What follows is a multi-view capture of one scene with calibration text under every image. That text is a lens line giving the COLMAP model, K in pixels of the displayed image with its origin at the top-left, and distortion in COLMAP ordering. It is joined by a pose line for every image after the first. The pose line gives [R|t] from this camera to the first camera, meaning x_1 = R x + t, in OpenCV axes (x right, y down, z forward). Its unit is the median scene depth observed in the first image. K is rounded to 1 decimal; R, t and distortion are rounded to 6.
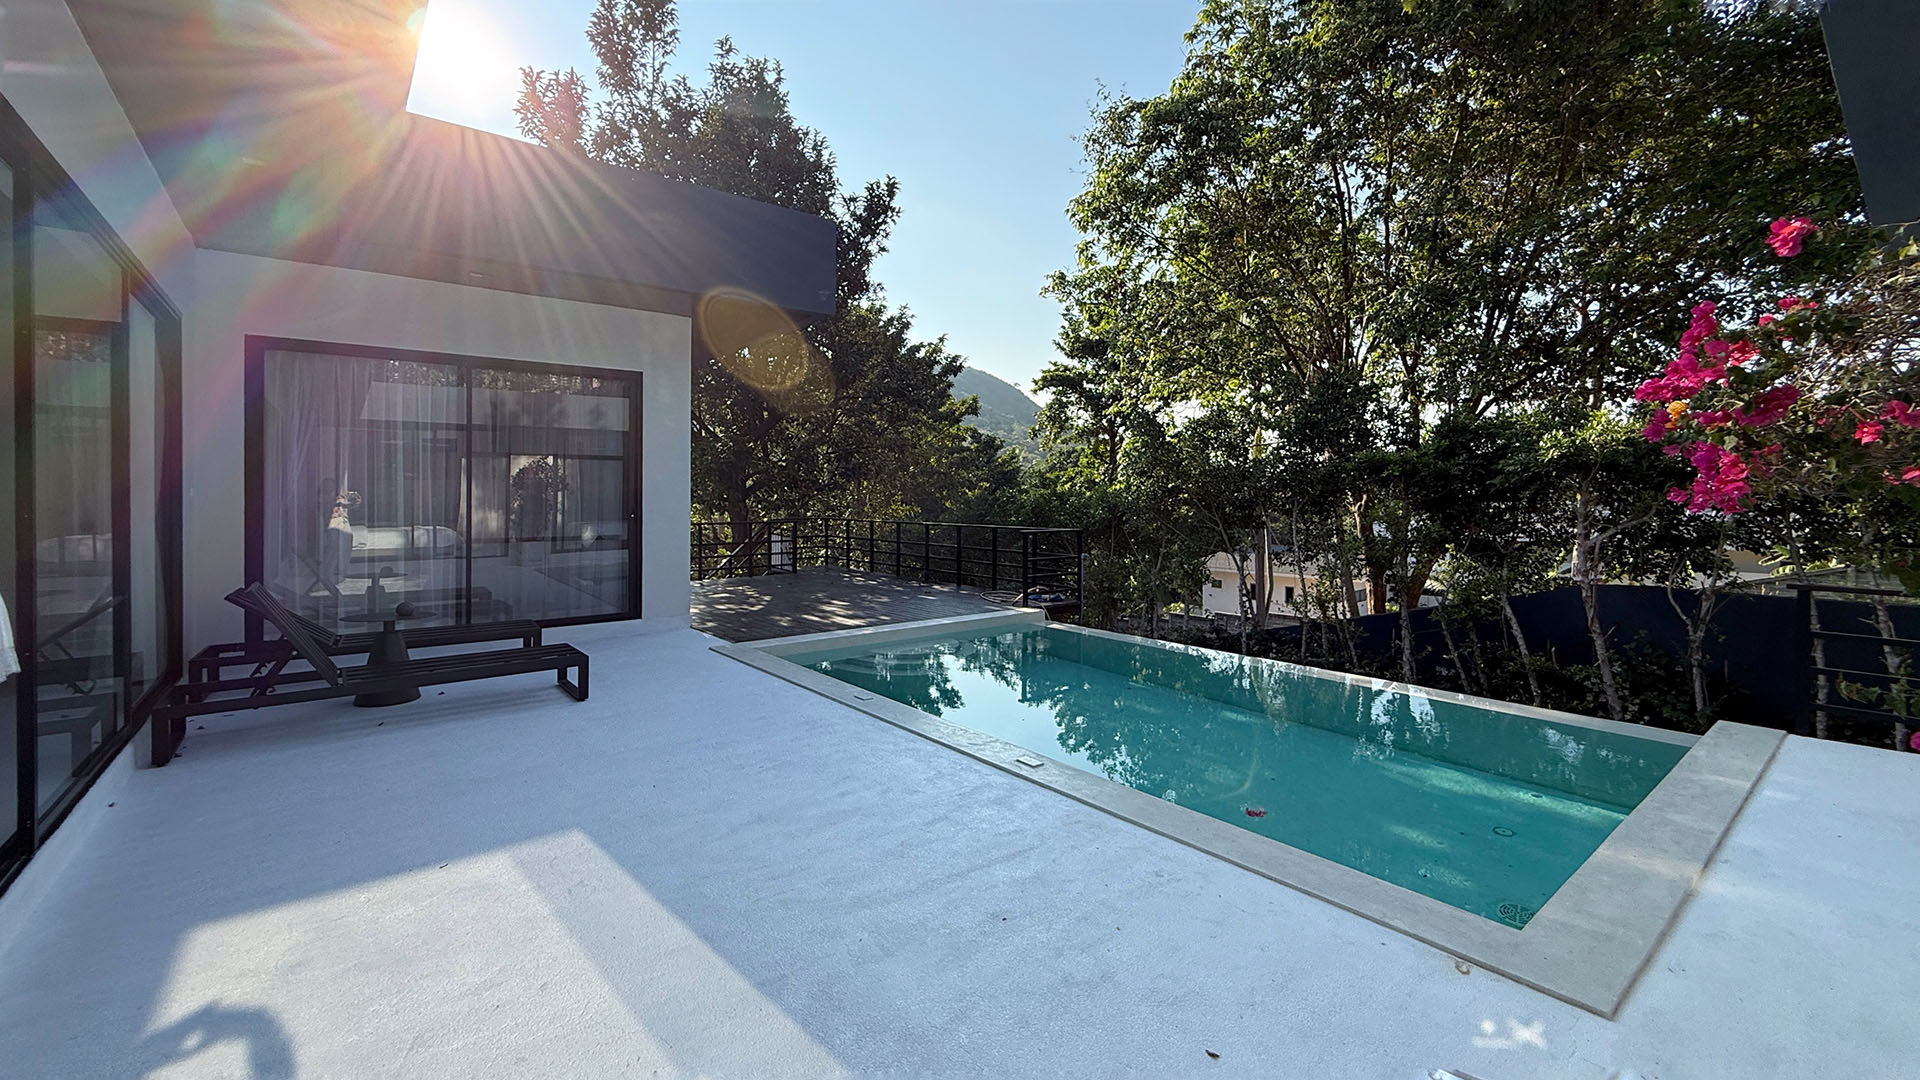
lens RADIAL K [[791.9, 0, 934.6], [0, 791.9, 495.6], [0, 0, 1]] dist [0.001639, 0.000021]
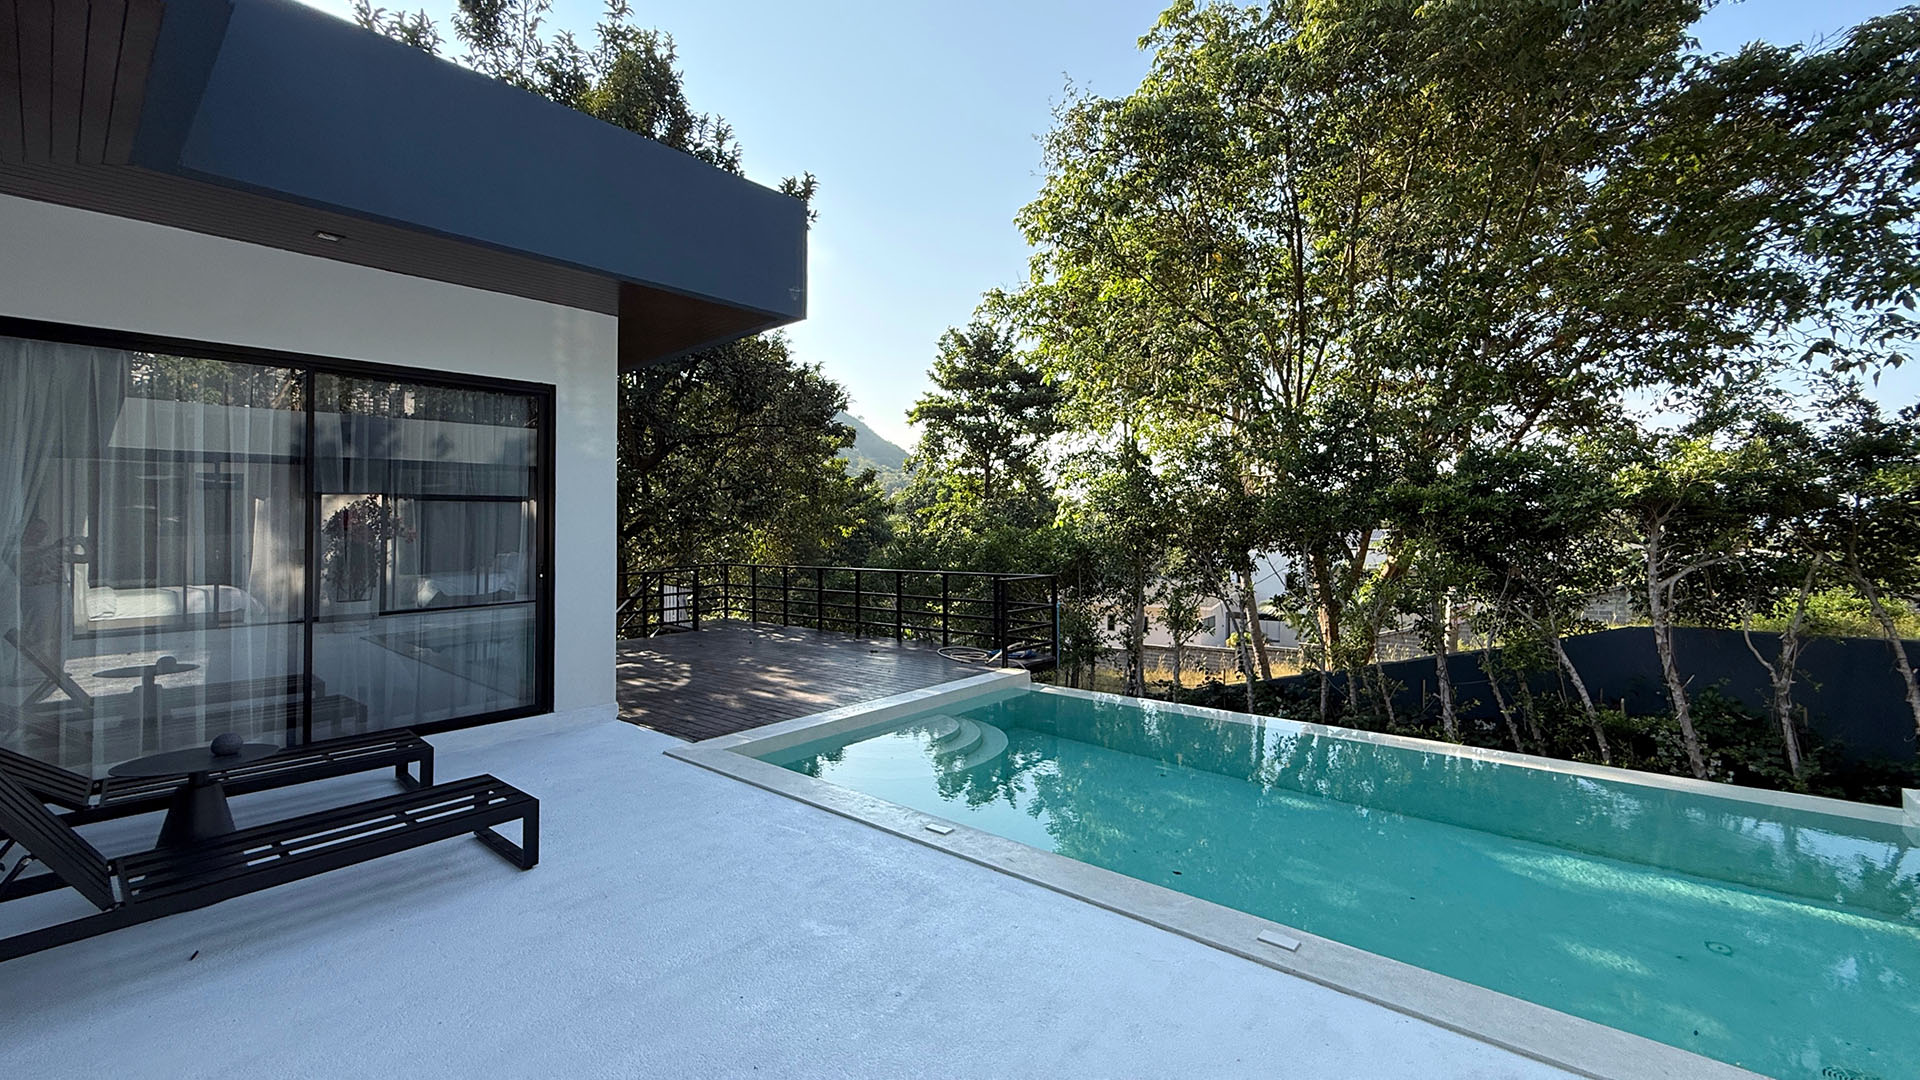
lens RADIAL K [[791.9, 0, 898.4], [0, 791.9, 513.5], [0, 0, 1]] dist [0.001639, 0.000021]
pose [[0.985471, -0.010281, 0.169533, -0.130562], [0.013643, 0.999732, -0.018678, -0.011533], [-0.169295, 0.020719, 0.985348, 0.150078]]
